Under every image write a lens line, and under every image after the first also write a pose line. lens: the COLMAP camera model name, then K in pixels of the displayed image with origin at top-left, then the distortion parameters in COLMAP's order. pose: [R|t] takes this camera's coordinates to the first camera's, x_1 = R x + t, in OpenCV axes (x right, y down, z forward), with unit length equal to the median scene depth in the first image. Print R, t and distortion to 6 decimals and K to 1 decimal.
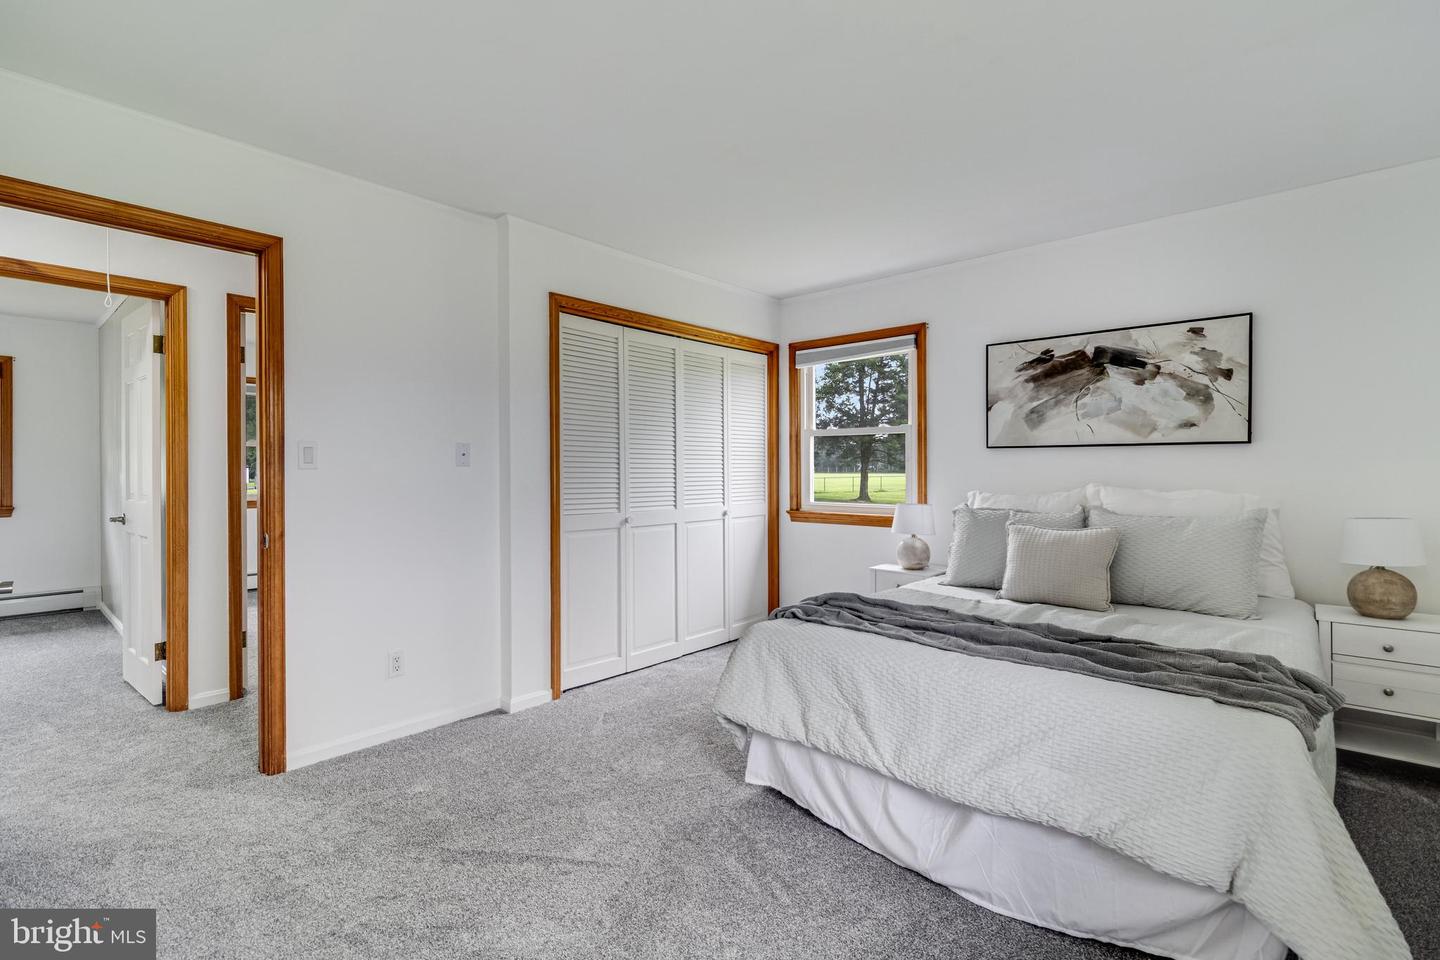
lens RADIAL K [[664.7, 0, 710.3], [0, 664.7, 470.0], [0, 0, 1]] dist [0.000252, 0.001305]
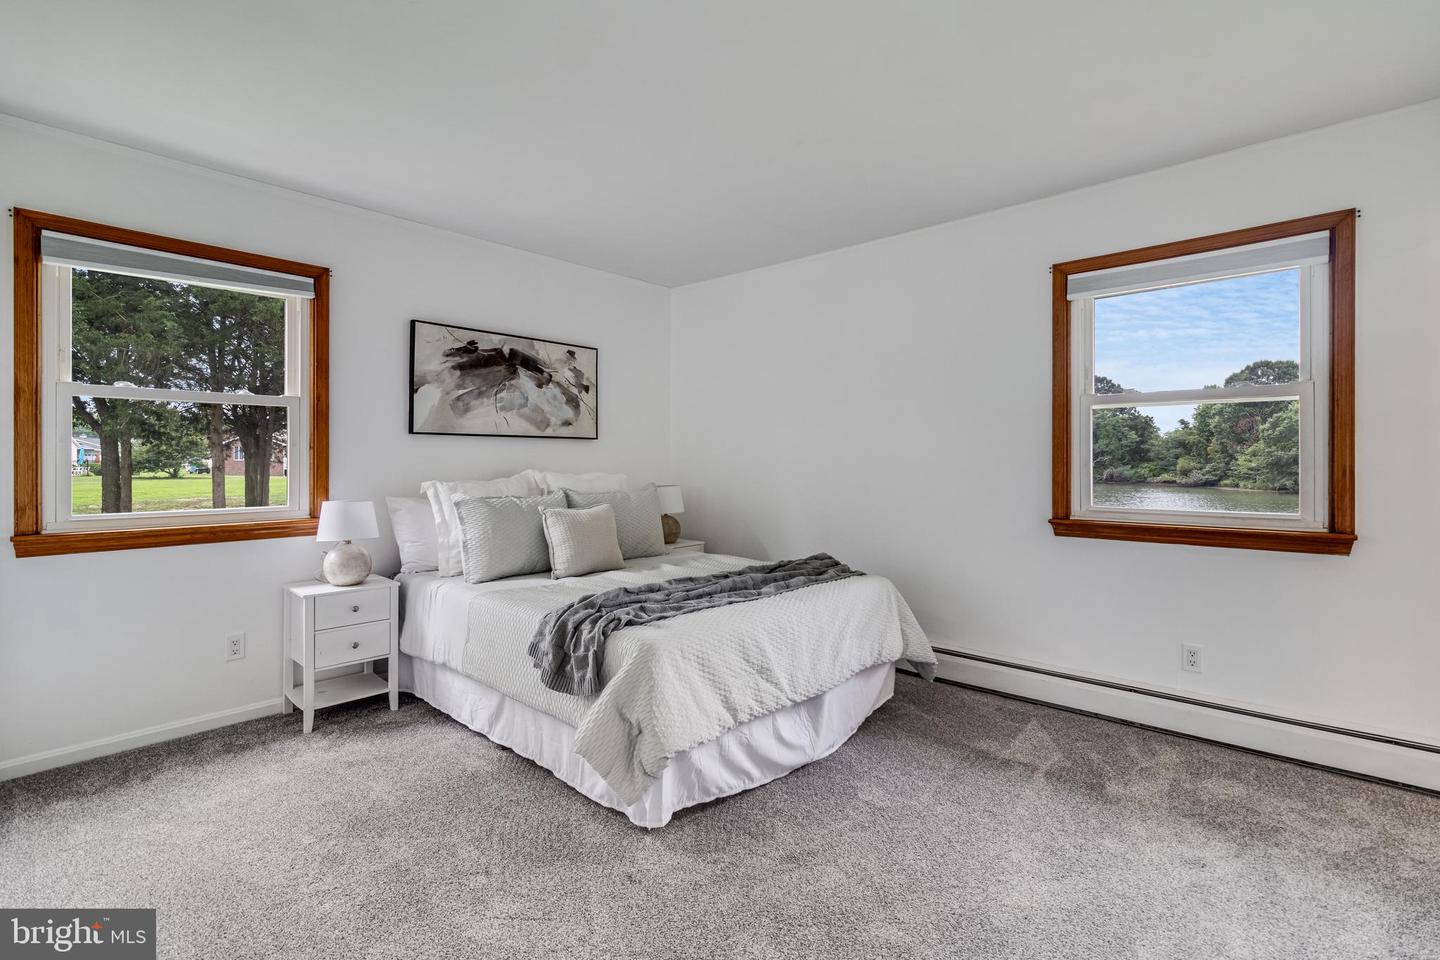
lens RADIAL K [[664.7, 0, 710.3], [0, 664.7, 470.0], [0, 0, 1]] dist [0.000252, 0.001305]
pose [[0.008039, -0.011989, 0.999896, -0.548287], [0.002997, 0.999924, 0.011966, 0.007983], [-0.999963, 0.002901, 0.008075, 0.658125]]
